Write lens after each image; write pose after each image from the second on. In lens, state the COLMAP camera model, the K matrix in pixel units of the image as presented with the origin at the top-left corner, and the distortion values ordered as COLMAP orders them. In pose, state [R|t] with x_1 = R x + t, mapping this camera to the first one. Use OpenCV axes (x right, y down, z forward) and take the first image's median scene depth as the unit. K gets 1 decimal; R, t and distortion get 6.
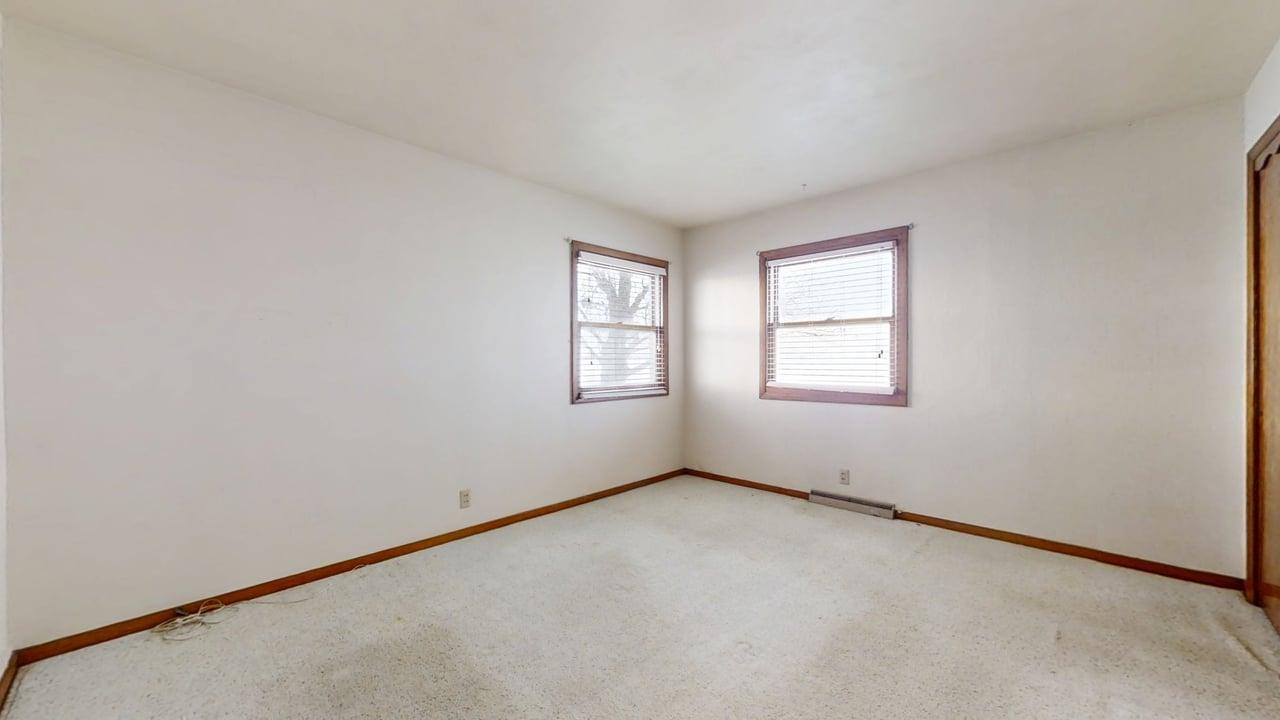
lens RADIAL K [[470.0, 0, 648.5], [0, 470.0, 361.3], [0, 0, 1]] dist [0.003578, -0.000098]
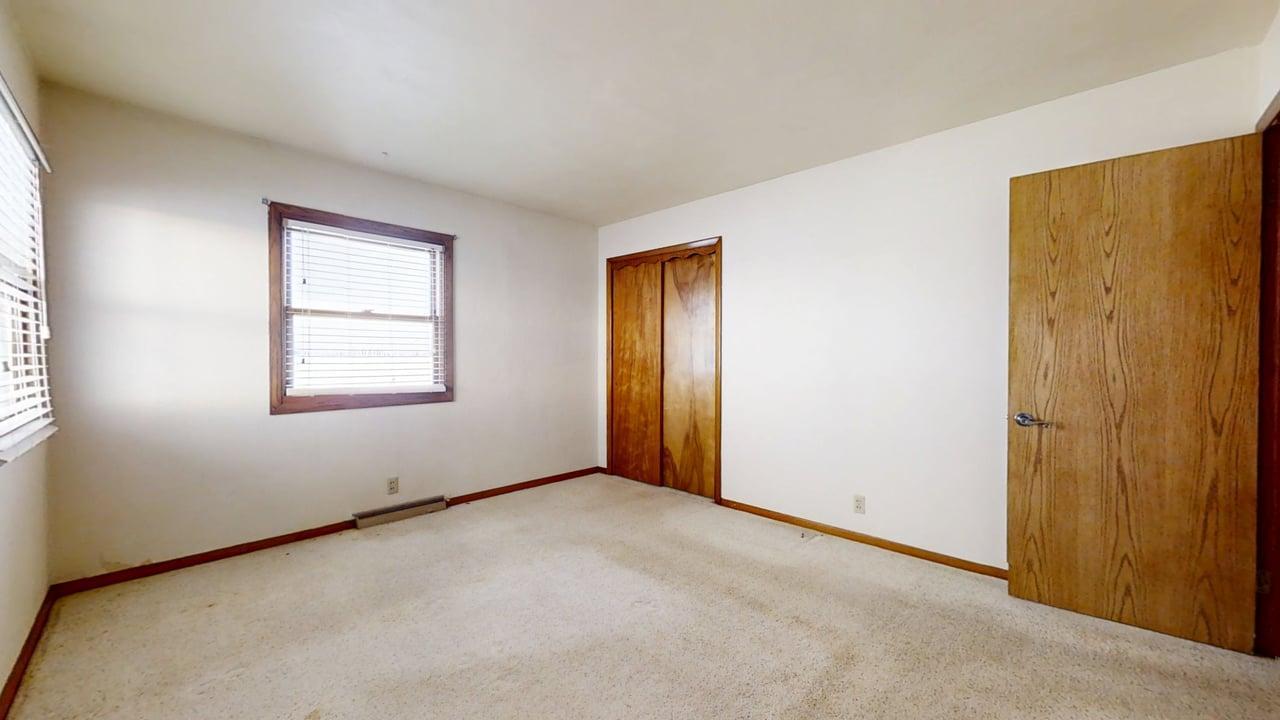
lens RADIAL K [[470.0, 0, 637.1], [0, 470.0, 363.0], [0, 0, 1]] dist [0.003578, -0.000098]
pose [[0.023765, -0.006881, 0.999694, -0.508212], [0.003928, 0.999969, 0.006790, 0.001658], [-0.999710, 0.003766, 0.023791, 0.520363]]
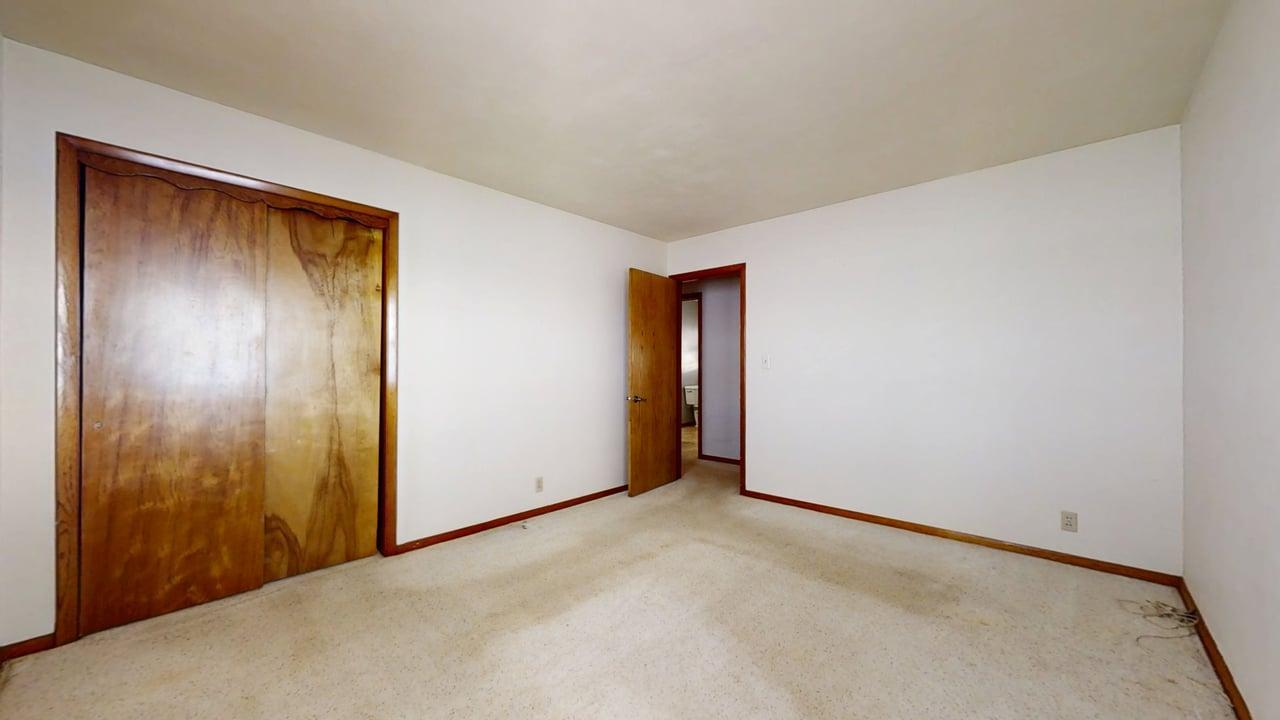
lens RADIAL K [[470.0, 0, 636.2], [0, 470.0, 360.7], [0, 0, 1]] dist [0.003578, -0.000098]
pose [[-0.999959, 0.003991, 0.008075, 0.117267], [0.003967, 0.999988, -0.003000, -0.007451], [-0.008087, -0.002968, -0.999963, 1.182164]]
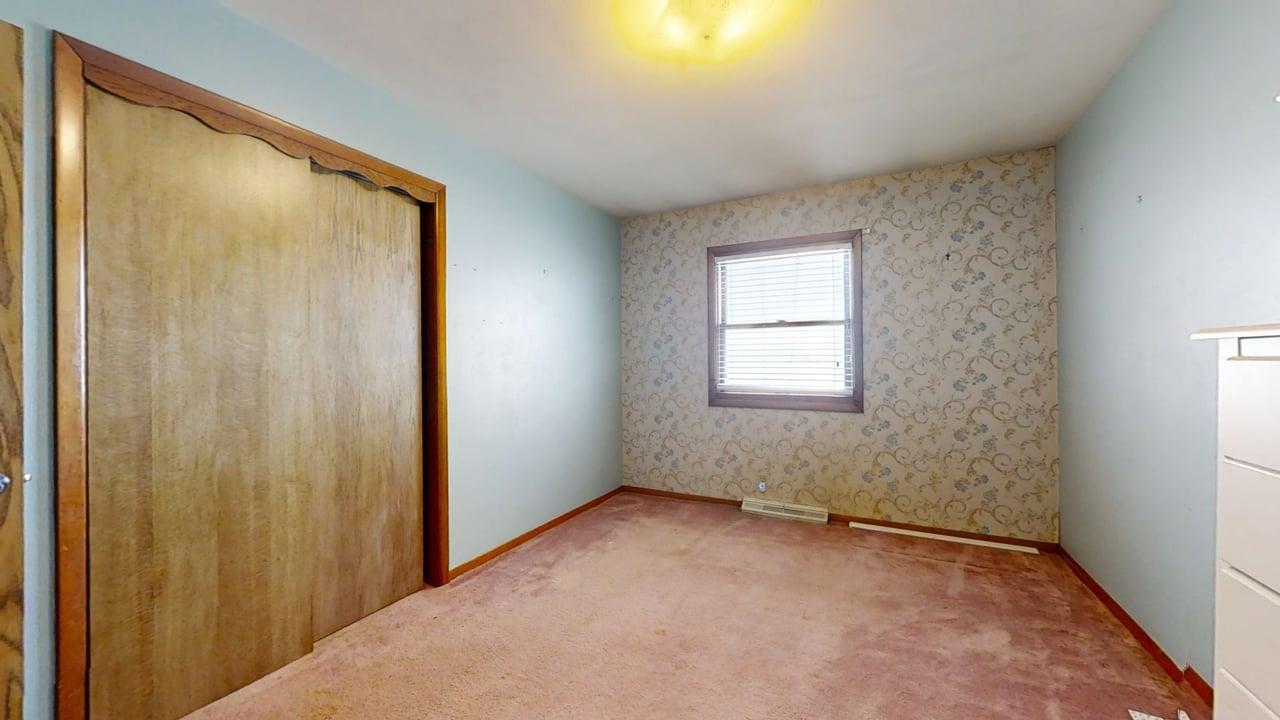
lens RADIAL K [[470.0, 0, 642.1], [0, 470.0, 366.1], [0, 0, 1]] dist [0.003578, -0.000098]
pose [[0.966656, -0.000014, 0.256079, -0.142473], [-0.000188, 1.000000, 0.000766, 0.001047], [-0.256079, -0.000789, 0.966655, 0.162538]]
